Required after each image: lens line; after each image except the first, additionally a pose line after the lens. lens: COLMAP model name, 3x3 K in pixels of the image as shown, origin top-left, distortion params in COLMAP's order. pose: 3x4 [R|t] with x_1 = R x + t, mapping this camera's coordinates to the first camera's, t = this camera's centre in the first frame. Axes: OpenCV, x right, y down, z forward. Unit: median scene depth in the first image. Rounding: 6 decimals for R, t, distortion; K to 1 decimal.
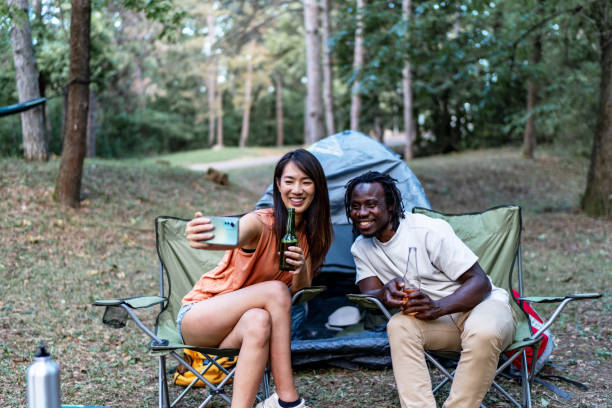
lens RADIAL K [[632.1, 0, 307.7], [0, 632.1, 202.1], [0, 0, 1]] dist [-0.008341, 0.009221]
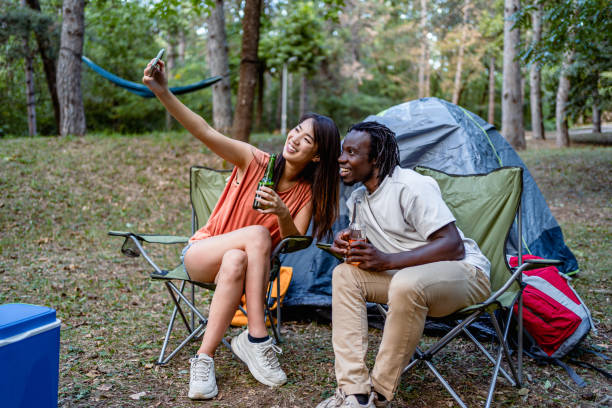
lens RADIAL K [[612.7, 0, 306.0], [0, 612.7, 204.0], [0, 0, 1]] dist [0.005791, 0.011977]
pose [[0.942240, 0.059927, -0.329533, 0.113394], [-0.049505, 0.997975, 0.039934, 0.013231], [0.331259, -0.021314, 0.943299, 0.015968]]
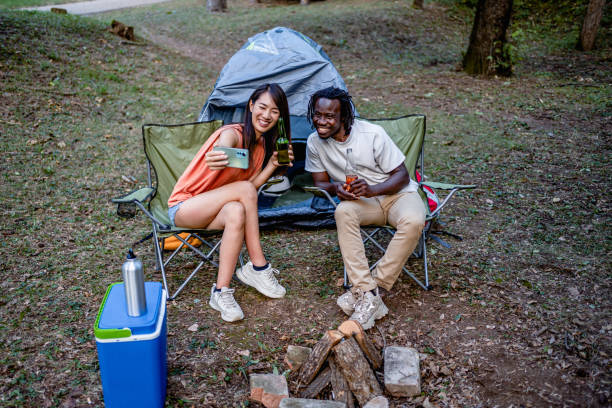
lens RADIAL K [[612.7, 0, 306.0], [0, 612.7, 204.0], [0, 0, 1]] dist [0.005791, 0.011977]
pose [[0.985666, -0.038605, 0.164231, -0.046104], [-0.005612, 0.965426, 0.260618, -0.051082], [-0.168614, -0.257804, 0.951371, -0.084534]]
